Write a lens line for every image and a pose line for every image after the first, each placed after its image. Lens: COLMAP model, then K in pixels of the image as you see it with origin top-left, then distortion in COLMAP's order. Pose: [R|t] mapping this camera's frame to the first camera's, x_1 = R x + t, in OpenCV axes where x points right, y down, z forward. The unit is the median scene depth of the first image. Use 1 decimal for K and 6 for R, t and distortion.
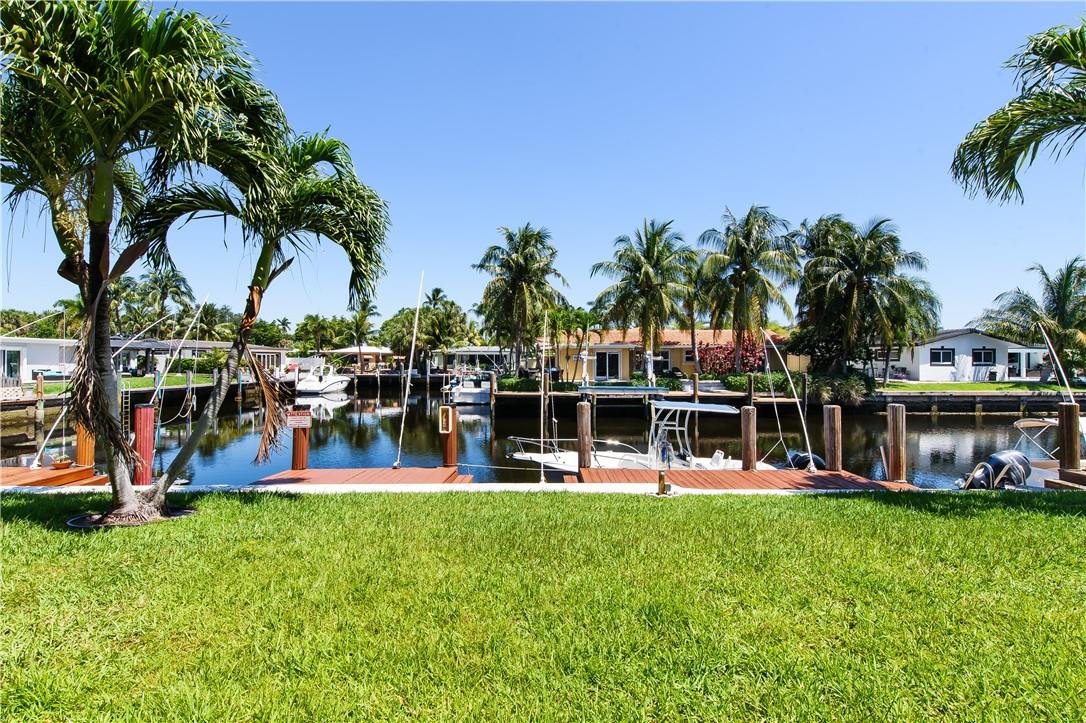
lens RADIAL K [[511.9, 0, 540.9], [0, 511.9, 358.6], [0, 0, 1]] dist [0.009589, 0.000290]
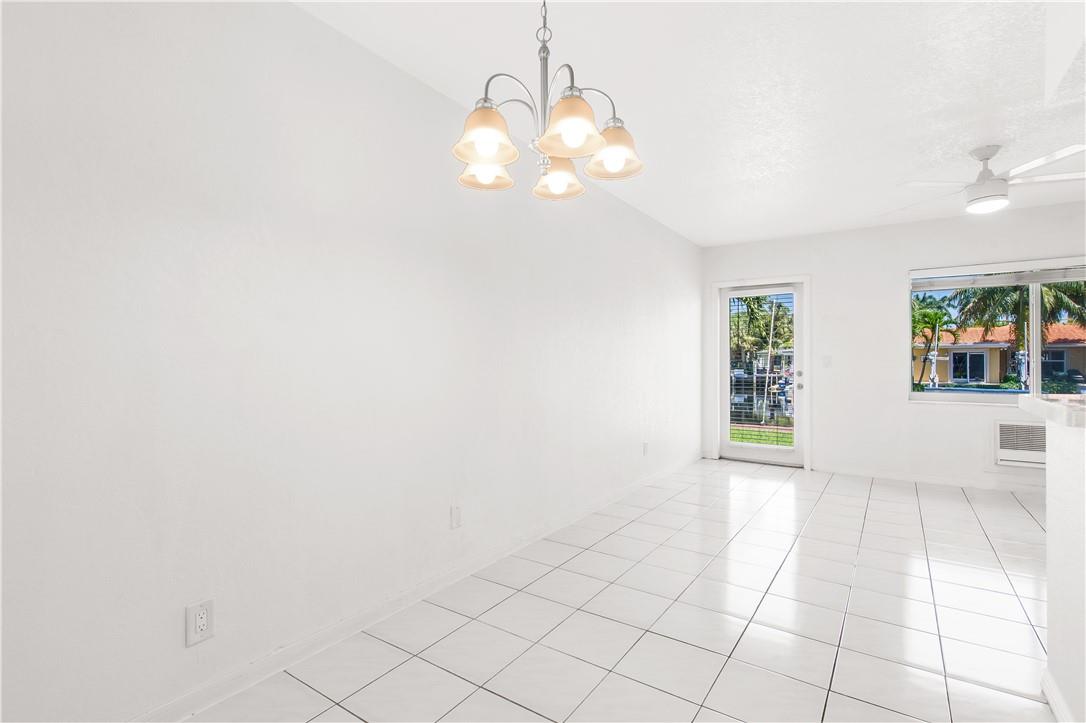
lens RADIAL K [[511.9, 0, 541.7], [0, 511.9, 356.3], [0, 0, 1]] dist [0.009589, 0.000290]
pose [[0.827222, -0.004633, -0.561856, 0.012718], [0.001166, 0.999978, -0.006529, -0.000129], [0.561874, 0.004746, 0.827210, -0.156075]]
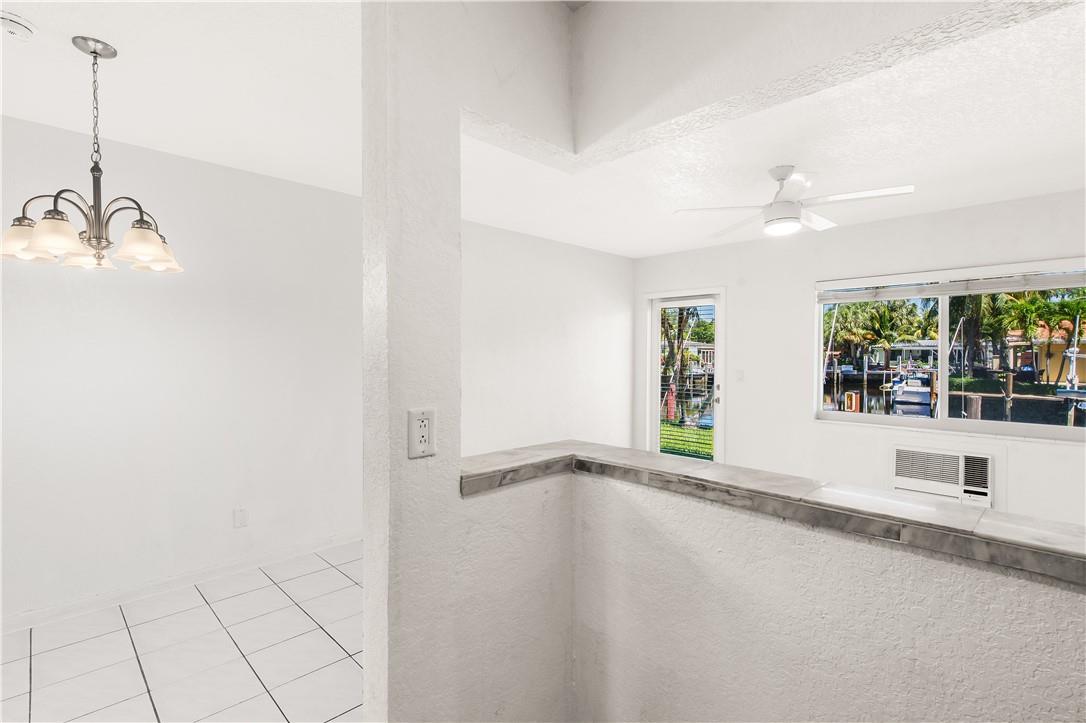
lens RADIAL K [[511.9, 0, 547.7], [0, 511.9, 360.0], [0, 0, 1]] dist [0.009589, 0.000290]
pose [[0.707001, 0.010274, -0.707138, 0.051424], [0.000144, 0.999892, 0.014672, -0.004907], [0.707213, -0.010476, 0.706923, -0.132529]]
